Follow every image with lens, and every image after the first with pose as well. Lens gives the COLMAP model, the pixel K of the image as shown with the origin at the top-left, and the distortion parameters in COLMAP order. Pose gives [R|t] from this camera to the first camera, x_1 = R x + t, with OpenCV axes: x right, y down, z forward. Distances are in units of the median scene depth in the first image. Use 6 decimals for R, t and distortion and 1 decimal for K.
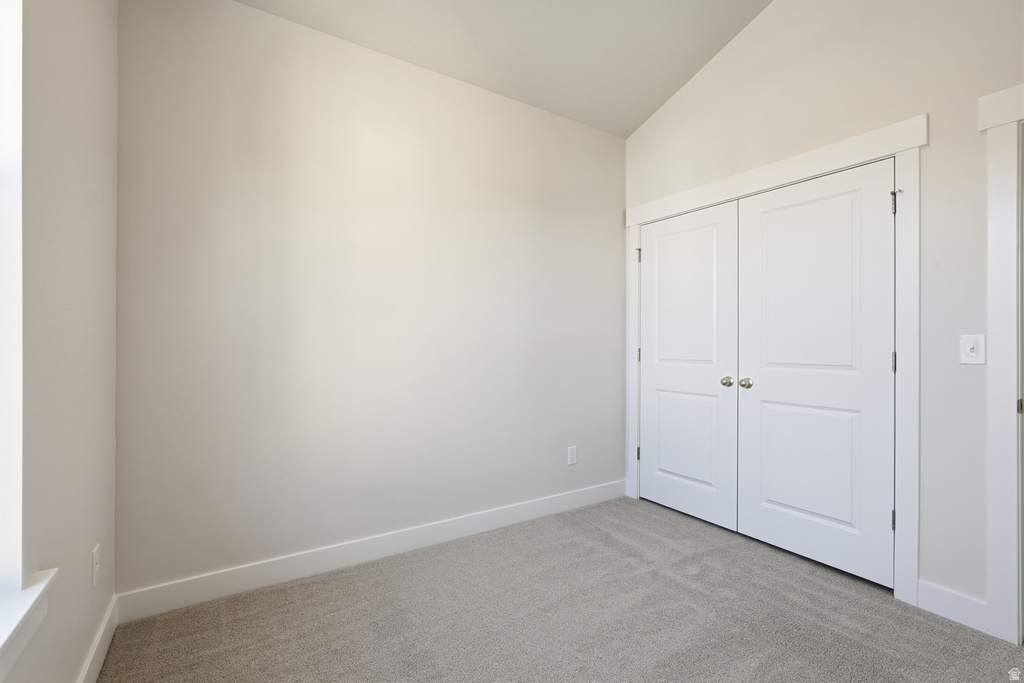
lens RADIAL K [[454.9, 0, 516.9], [0, 454.9, 336.9], [0, 0, 1]] dist [-0.008034, 0.003688]
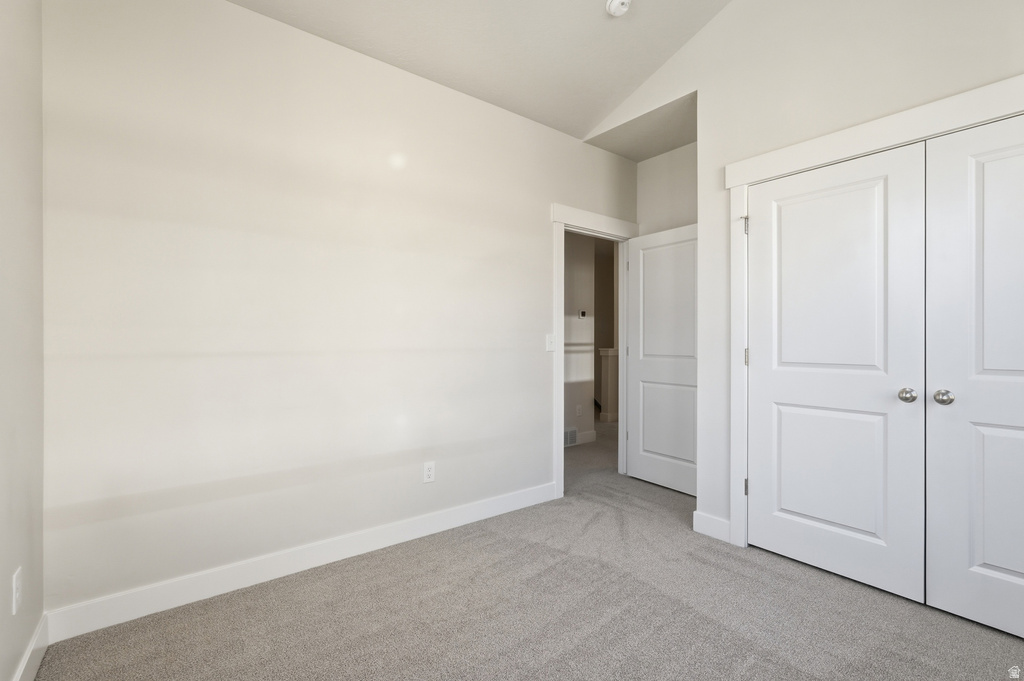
lens RADIAL K [[454.9, 0, 512.6], [0, 454.9, 341.3], [0, 0, 1]] dist [-0.008034, 0.003688]
pose [[0.996892, -0.001234, 0.078768, -0.208180], [0.000273, 0.999925, 0.012215, 0.004703], [-0.078778, -0.012156, 0.996818, 0.321216]]
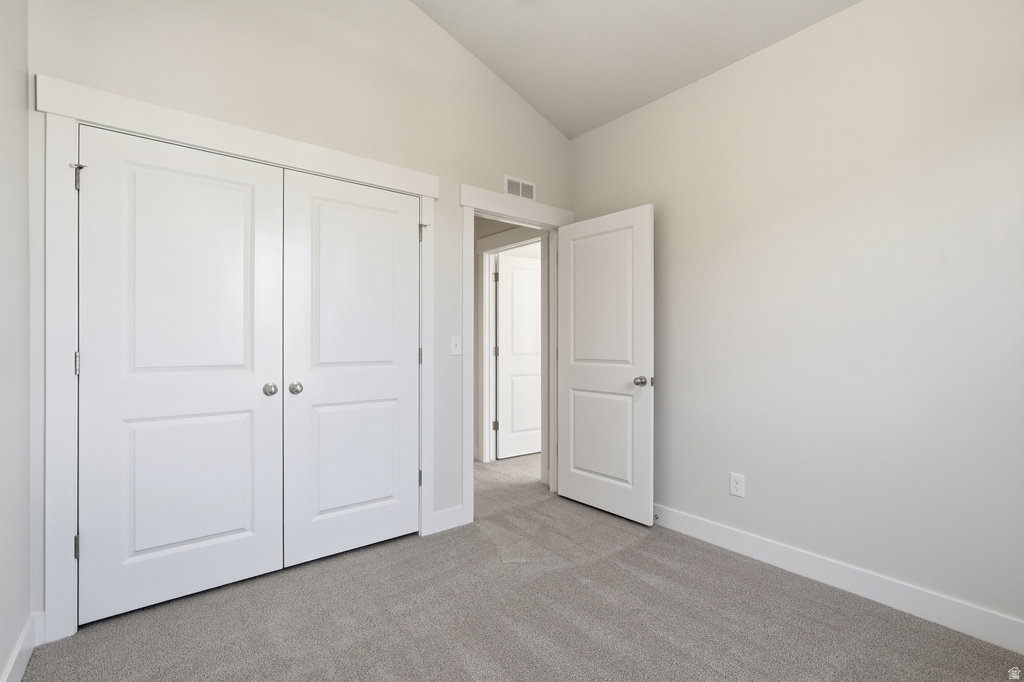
lens RADIAL K [[454.9, 0, 516.0], [0, 454.9, 338.3], [0, 0, 1]] dist [-0.008034, 0.003688]
pose [[-0.084648, 0.001761, 0.996409, -0.357579], [-0.016540, 0.999858, -0.003172, 0.003196], [-0.996274, -0.016749, -0.084607, 0.615099]]
